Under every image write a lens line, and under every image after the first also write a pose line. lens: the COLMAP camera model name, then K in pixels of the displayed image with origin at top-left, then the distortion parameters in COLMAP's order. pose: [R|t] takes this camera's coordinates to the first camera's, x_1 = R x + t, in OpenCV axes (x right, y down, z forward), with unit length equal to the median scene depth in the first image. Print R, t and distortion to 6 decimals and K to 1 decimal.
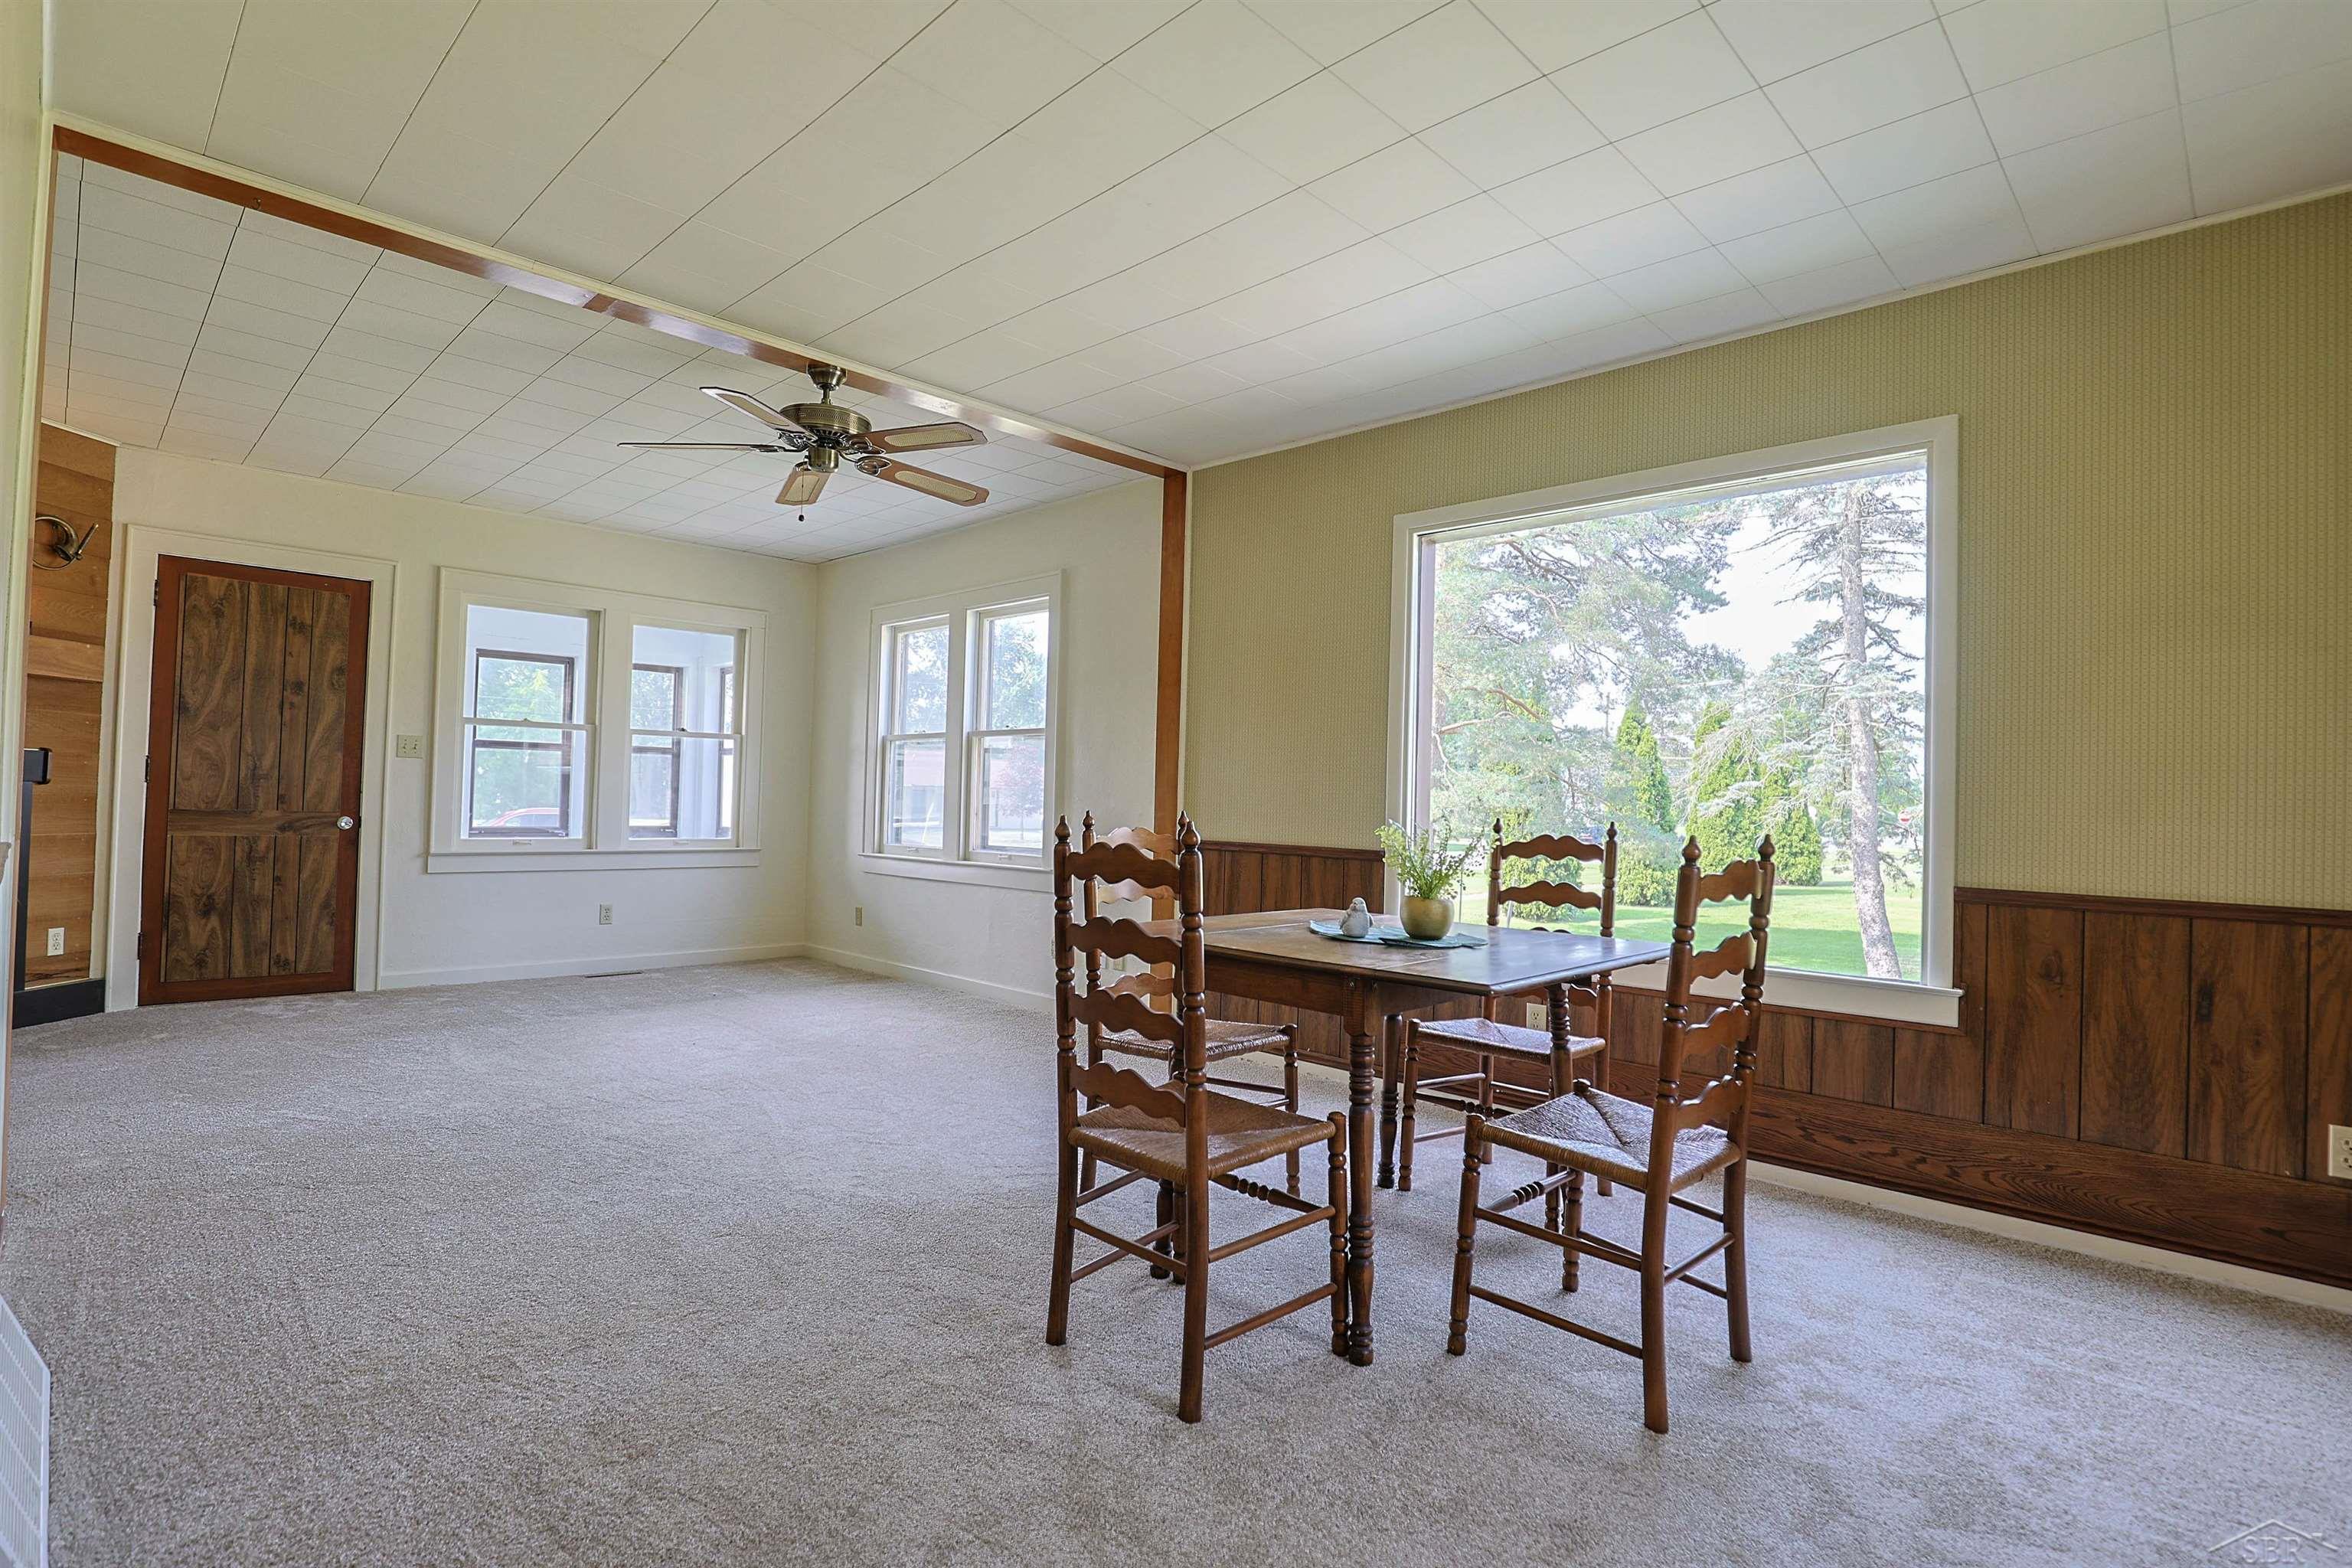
lens RADIAL K [[1149.7, 0, 1173.8], [0, 1149.7, 776.0], [0, 0, 1]] dist [-0.017113, -0.000119]
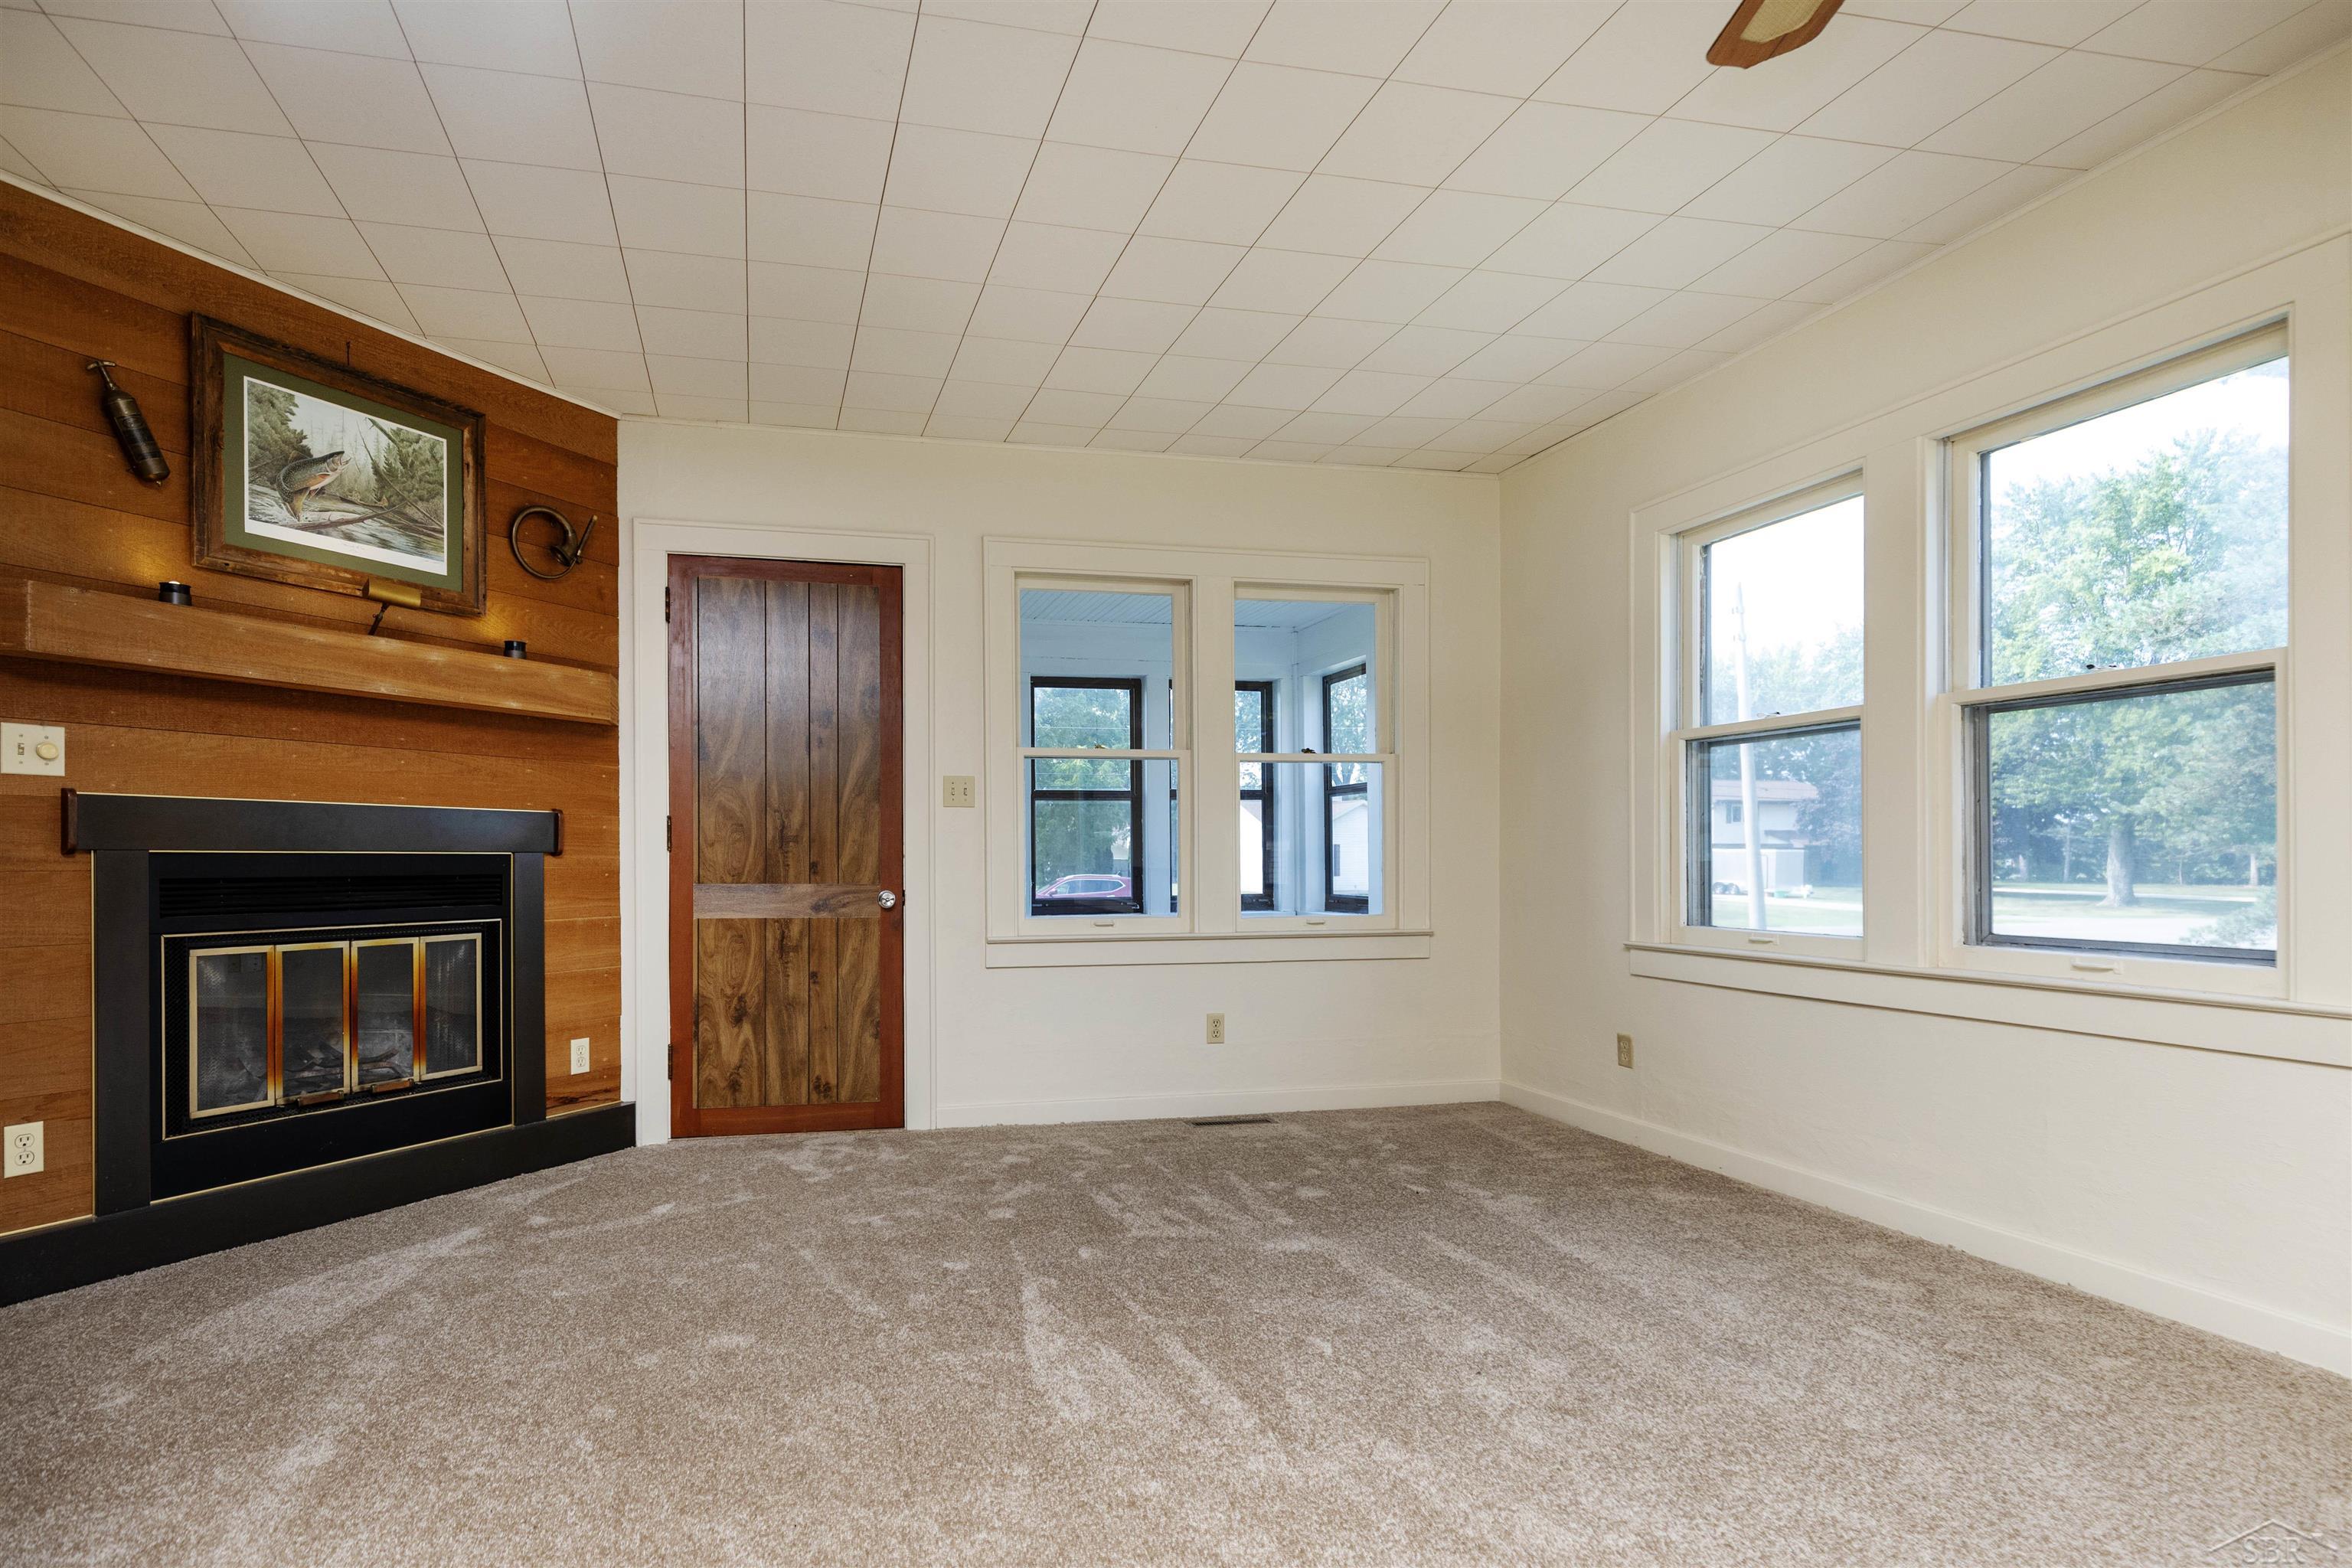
lens RADIAL K [[1097.4, 0, 1189.9], [0, 1097.4, 853.6], [0, 0, 1]] dist [0.000868, 0.000013]
pose [[0.912335, -0.027167, -0.408541, -0.270961], [0.035160, 0.999309, 0.012065, 0.010960], [0.407931, -0.025372, 0.912660, 0.452968]]
